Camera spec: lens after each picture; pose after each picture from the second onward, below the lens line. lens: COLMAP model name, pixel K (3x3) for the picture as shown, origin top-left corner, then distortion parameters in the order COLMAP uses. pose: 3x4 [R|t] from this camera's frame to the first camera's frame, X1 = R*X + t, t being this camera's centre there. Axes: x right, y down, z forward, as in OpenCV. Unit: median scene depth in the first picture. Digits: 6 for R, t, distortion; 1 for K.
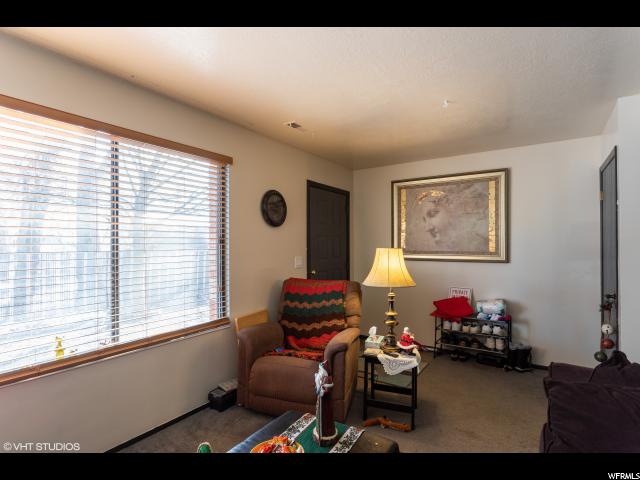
lens RADIAL K [[334.0, 0, 318.2], [0, 334.0, 243.4], [0, 0, 1]] dist [-0.002585, 0.000657]
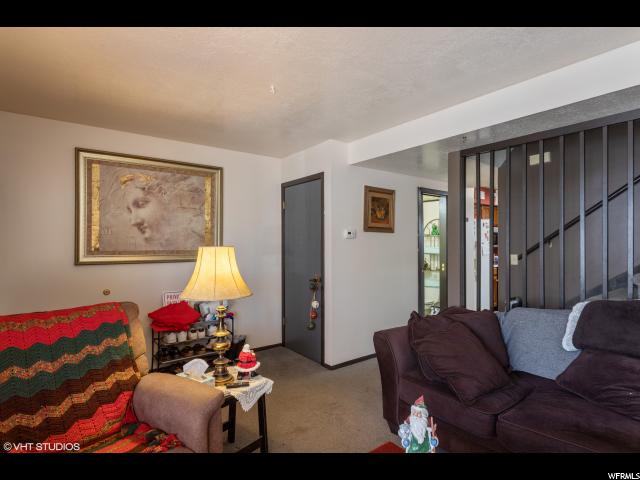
lens RADIAL K [[334.0, 0, 318.2], [0, 334.0, 243.4], [0, 0, 1]] dist [-0.002585, 0.000657]
pose [[0.333794, -0.000794, 0.942646, -0.278454], [-0.002265, 0.999996, 0.001644, 0.003372], [-0.942643, -0.002684, 0.333791, 0.360691]]
